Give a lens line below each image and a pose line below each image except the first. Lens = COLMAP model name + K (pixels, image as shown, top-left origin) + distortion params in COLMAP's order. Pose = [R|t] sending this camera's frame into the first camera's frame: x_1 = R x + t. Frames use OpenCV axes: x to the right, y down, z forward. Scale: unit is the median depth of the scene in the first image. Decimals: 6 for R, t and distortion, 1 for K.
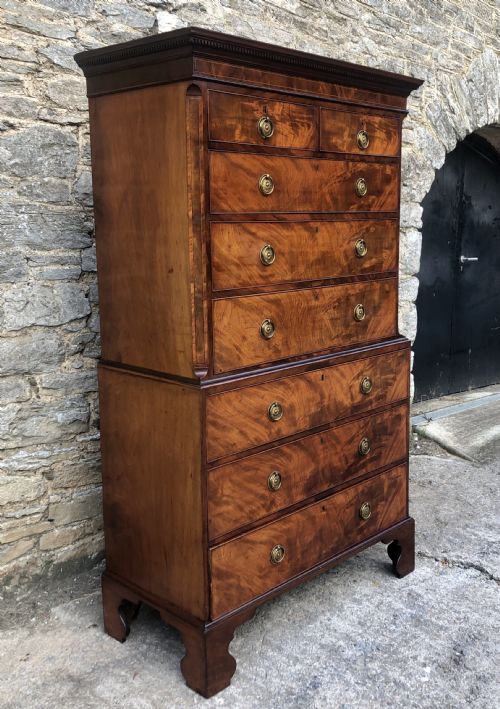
lens RADIAL K [[755.7, 0, 292.6], [0, 755.7, 343.9], [0, 0, 1]] dist [0.025997, 0.000000]
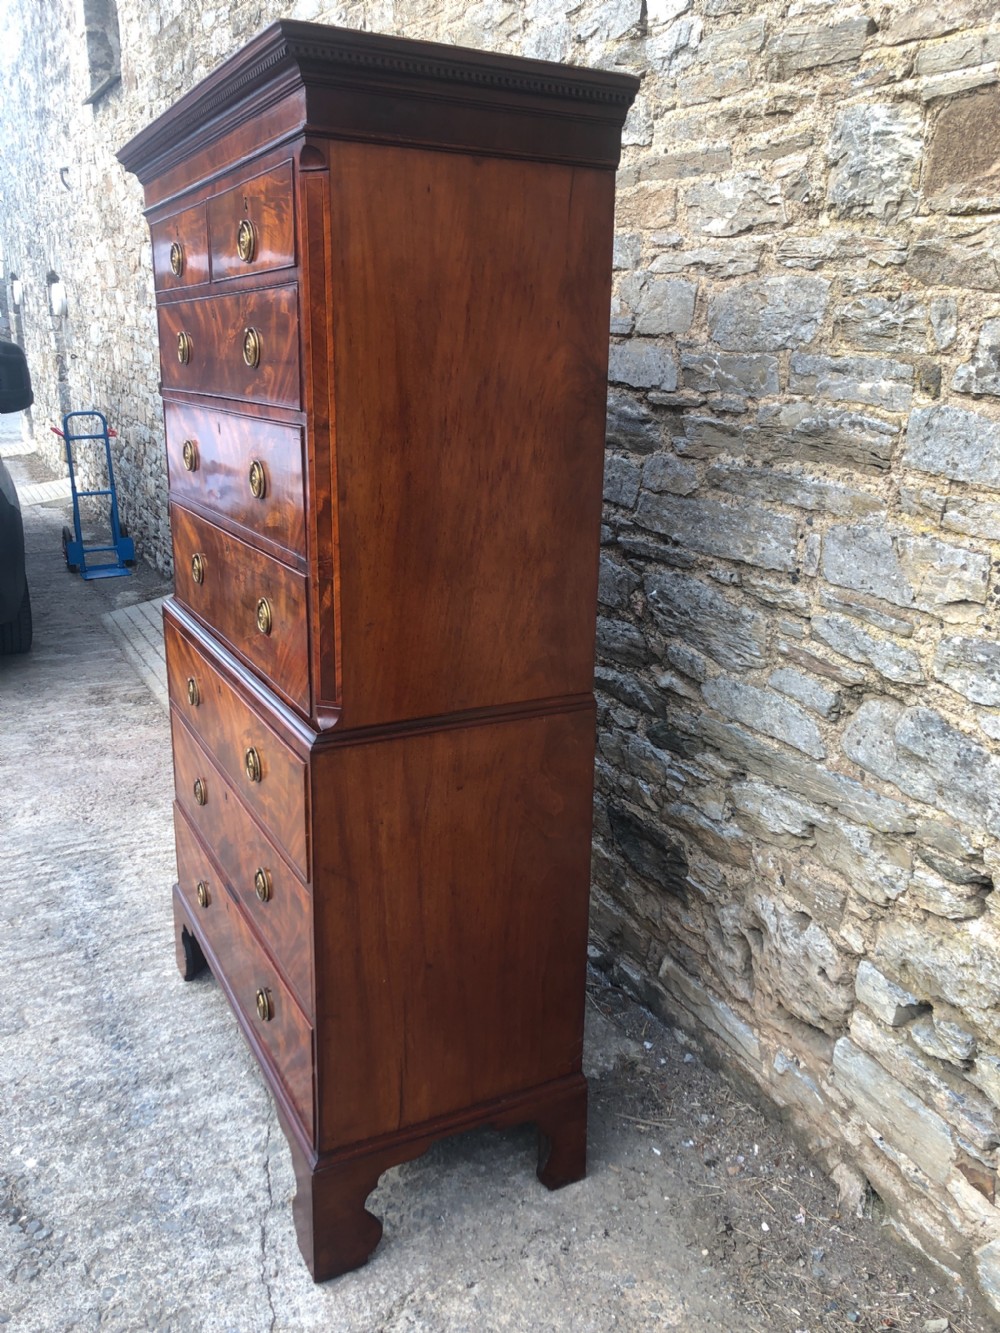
lens RADIAL K [[1093.0, 0, 495.3], [0, 1093.0, 659.5], [0, 0, 1]] dist [0.035476, -0.011987]
pose [[-0.353821, 0.252393, -0.900616, 0.682439], [-0.171292, 0.929131, 0.327679, -0.273799], [0.919494, 0.270208, -0.285513, 1.370890]]
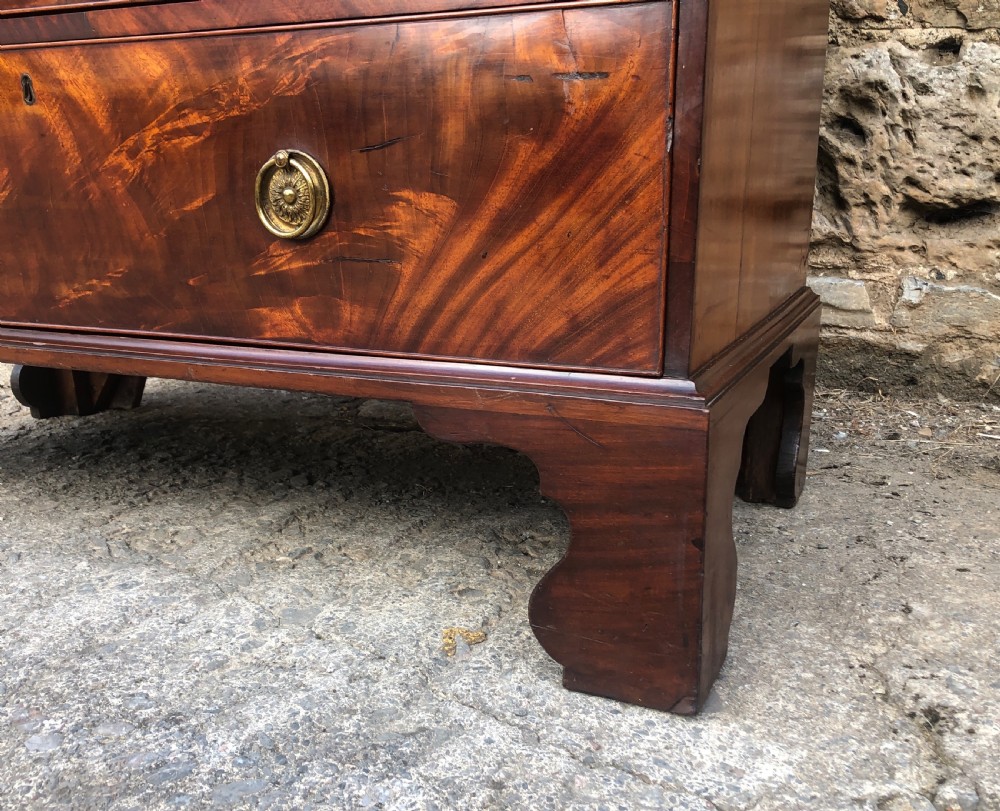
lens RADIAL K [[1011.8, 0, 482.2], [0, 1011.8, 459.6], [0, 0, 1]] dist [0.017053, 0.000000]
pose [[0.296203, 0.273761, -0.915051, 0.394182], [-0.147290, 0.959676, 0.239434, 0.229929], [0.943700, 0.063856, 0.324581, 1.028122]]
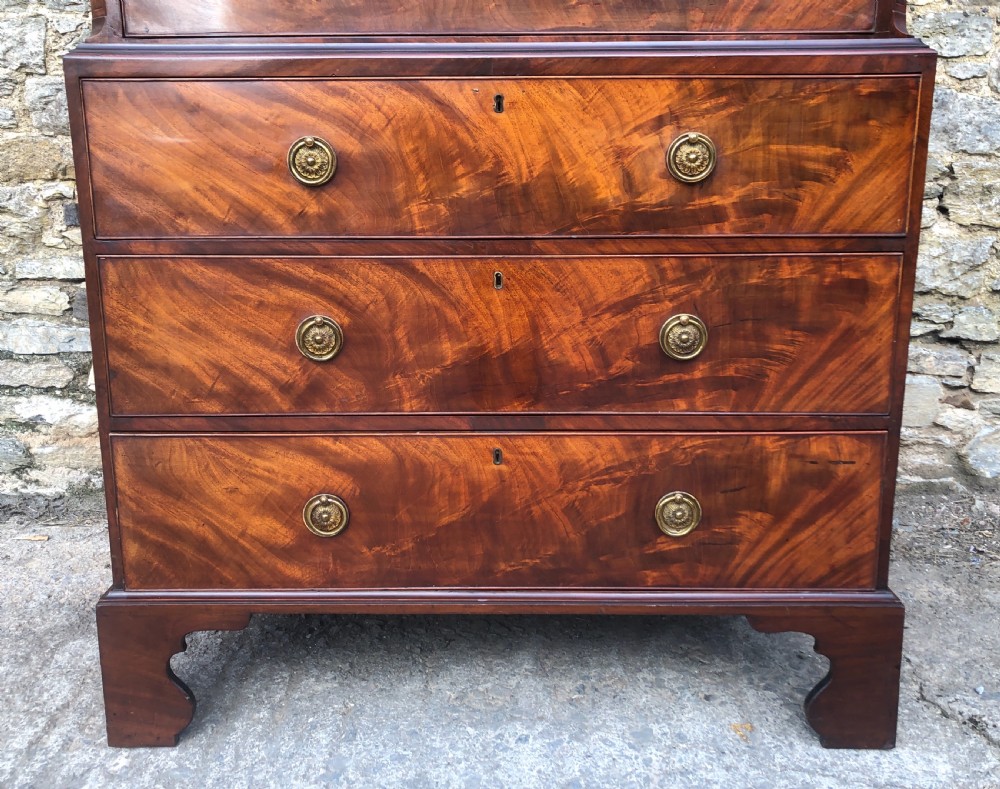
lens RADIAL K [[927.0, 0, 491.3], [0, 927.0, 354.1], [0, 0, 1]] dist [0.026475, 0.000000]
pose [[0.667186, 0.157164, -0.728123, 0.375614], [-0.126812, 0.987184, 0.096883, 0.118737], [0.734018, 0.027695, 0.678565, 0.665237]]
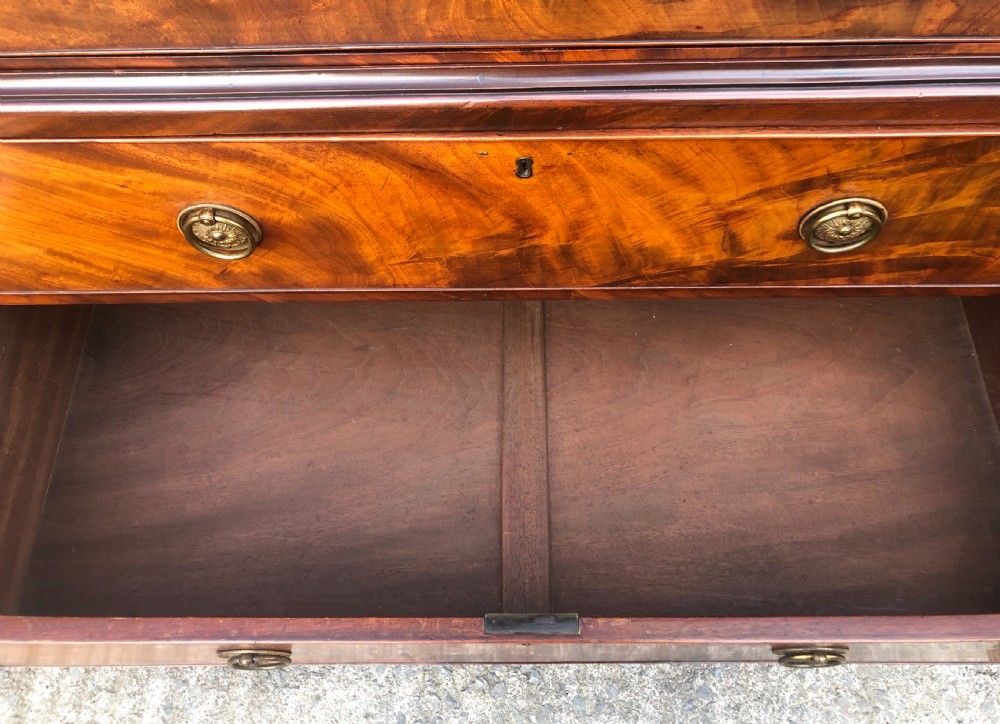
lens RADIAL K [[853.5, 0, 506.0], [0, 853.5, 368.6], [0, 0, 1]] dist [0.010909, 0.008690]
pose [[0.667876, 0.665849, -0.332546, 0.145701], [-0.111172, 0.531042, 0.840021, -0.118478], [0.735923, -0.524060, 0.428694, 0.835368]]
